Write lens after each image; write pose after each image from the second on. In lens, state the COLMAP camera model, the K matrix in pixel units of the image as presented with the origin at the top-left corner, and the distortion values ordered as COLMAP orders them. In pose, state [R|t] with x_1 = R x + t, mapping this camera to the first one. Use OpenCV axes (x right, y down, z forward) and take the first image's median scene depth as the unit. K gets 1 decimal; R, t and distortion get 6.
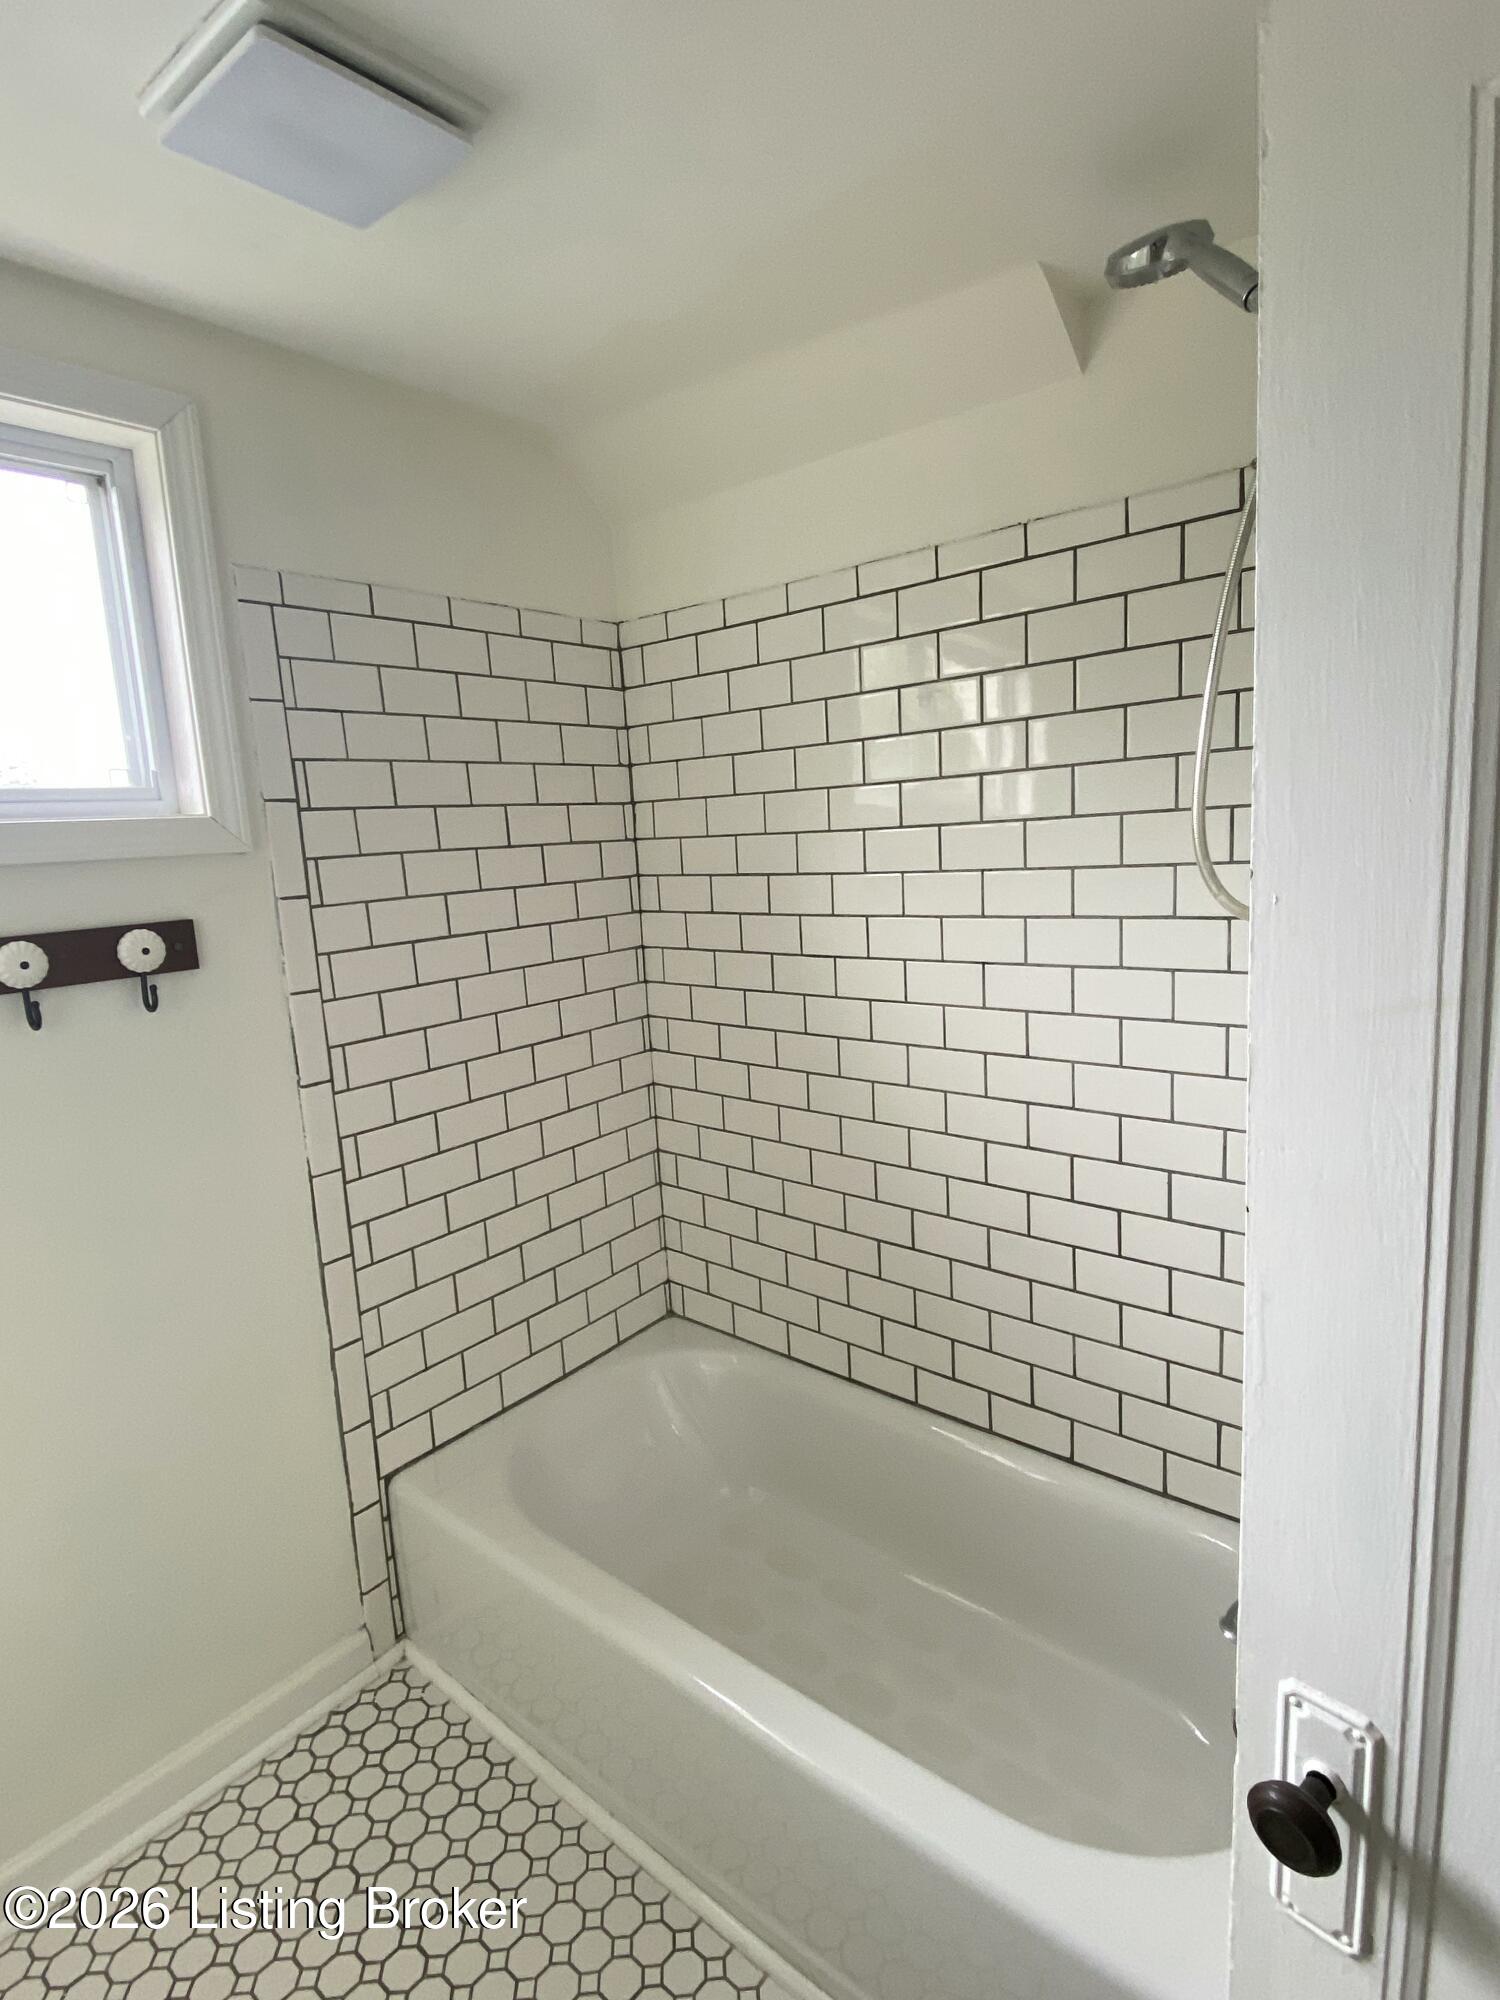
lens RADIAL K [[1023.8, 0, 756.7], [0, 1023.8, 1001.4], [0, 0, 1]] dist [0.062632, -0.003294]
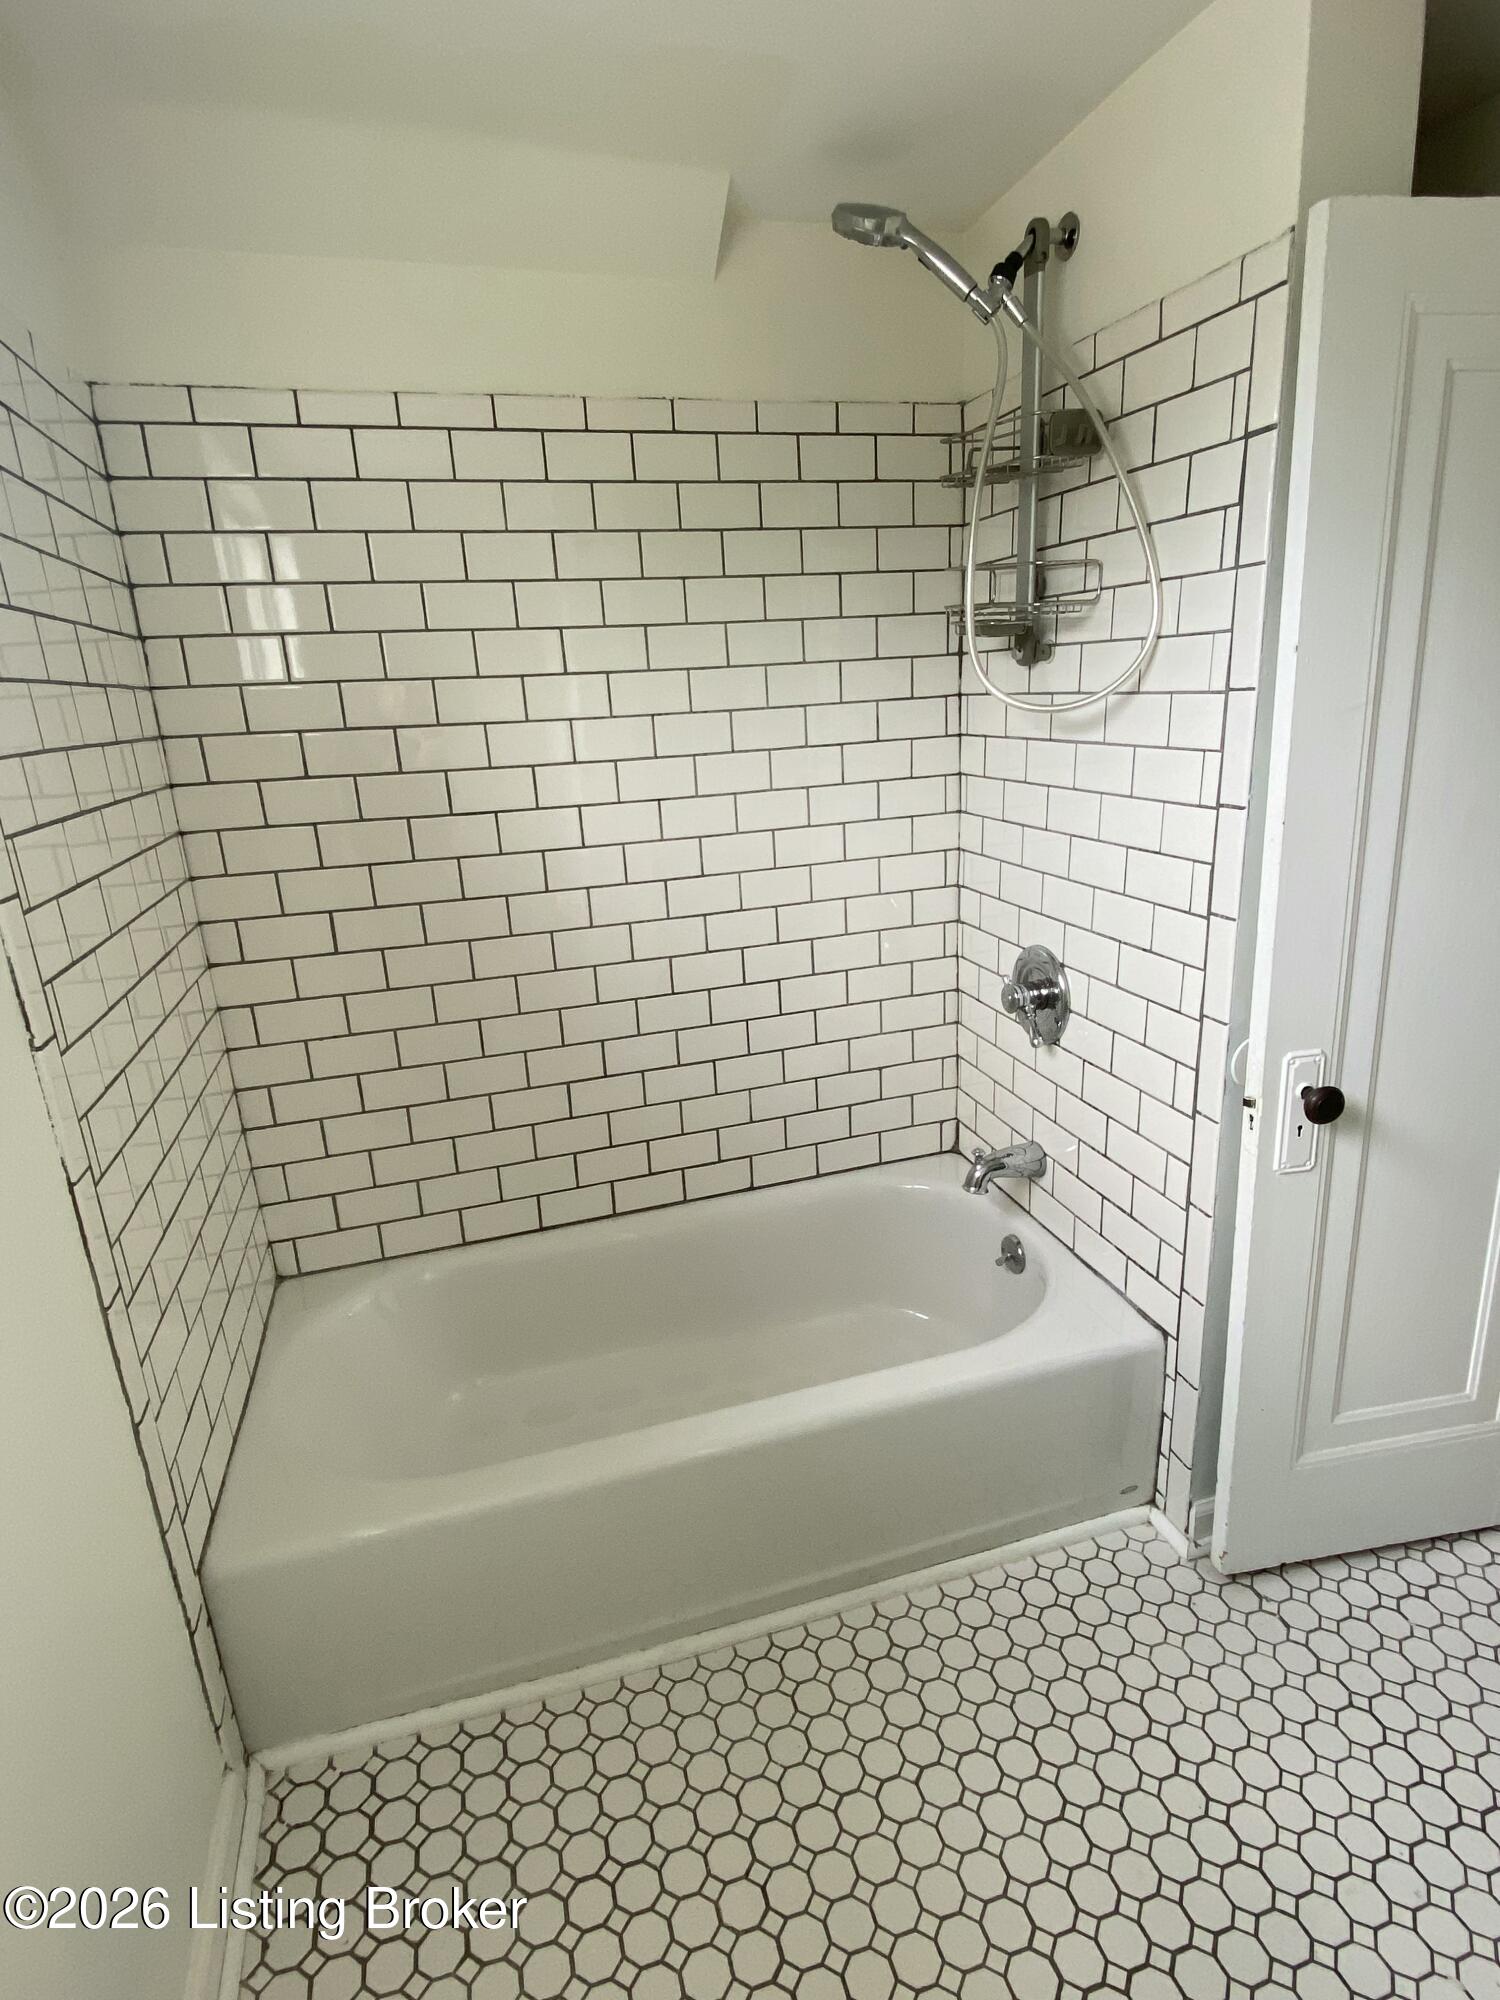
lens RADIAL K [[1023.8, 0, 763.5], [0, 1023.8, 993.7], [0, 0, 1]] dist [0.062632, -0.003294]
pose [[0.547435, -0.217703, 0.808035, -0.626966], [0.156177, 0.975183, 0.156927, 0.010825], [-0.822146, 0.040289, 0.567850, 0.246776]]
